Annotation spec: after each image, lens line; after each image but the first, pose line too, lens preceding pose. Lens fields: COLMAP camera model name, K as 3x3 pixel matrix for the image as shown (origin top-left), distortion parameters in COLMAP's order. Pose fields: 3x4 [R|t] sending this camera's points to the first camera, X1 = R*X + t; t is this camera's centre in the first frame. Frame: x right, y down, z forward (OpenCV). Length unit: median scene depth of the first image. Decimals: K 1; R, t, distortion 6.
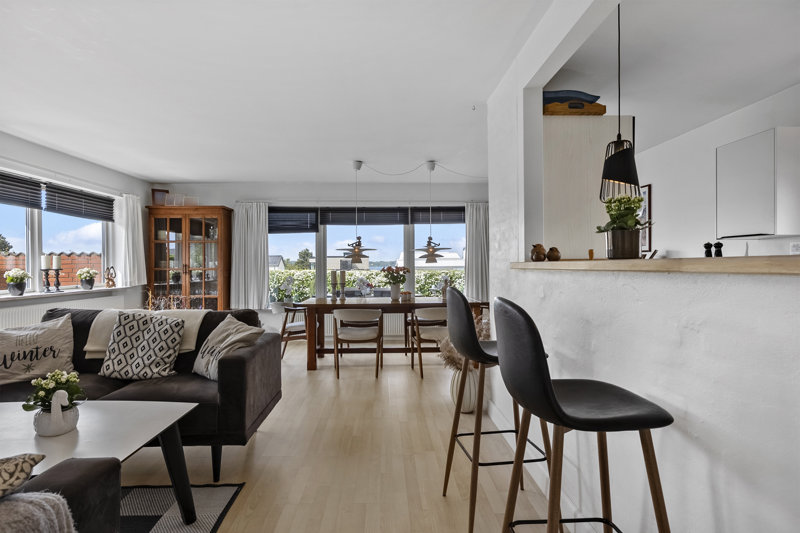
lens RADIAL K [[457.7, 0, 421.5], [0, 457.7, 246.5], [0, 0, 1]] dist [0.033320, 0.002766]
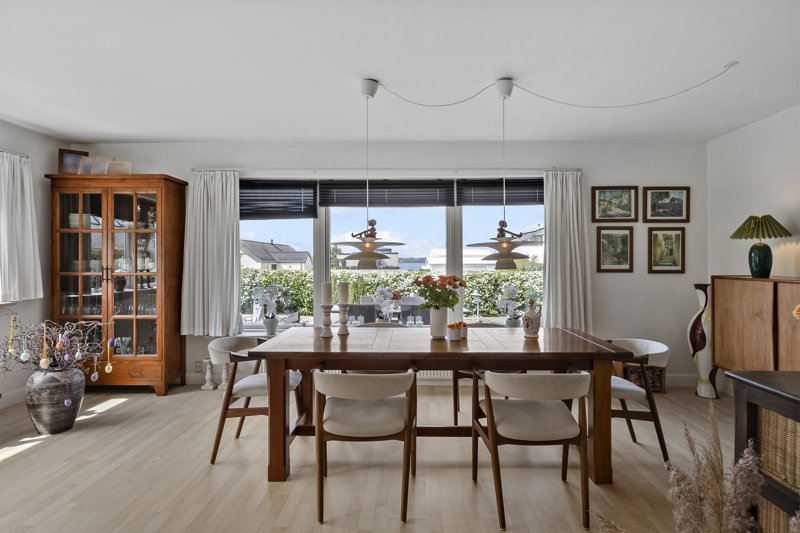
lens RADIAL K [[457.7, 0, 406.4], [0, 457.7, 262.4], [0, 0, 1]] dist [0.033320, 0.002766]
pose [[0.995289, 0.007243, -0.096682, -0.036109], [-0.003165, 0.999101, 0.042263, 0.004741], [0.096901, -0.041758, 0.994418, 0.388918]]
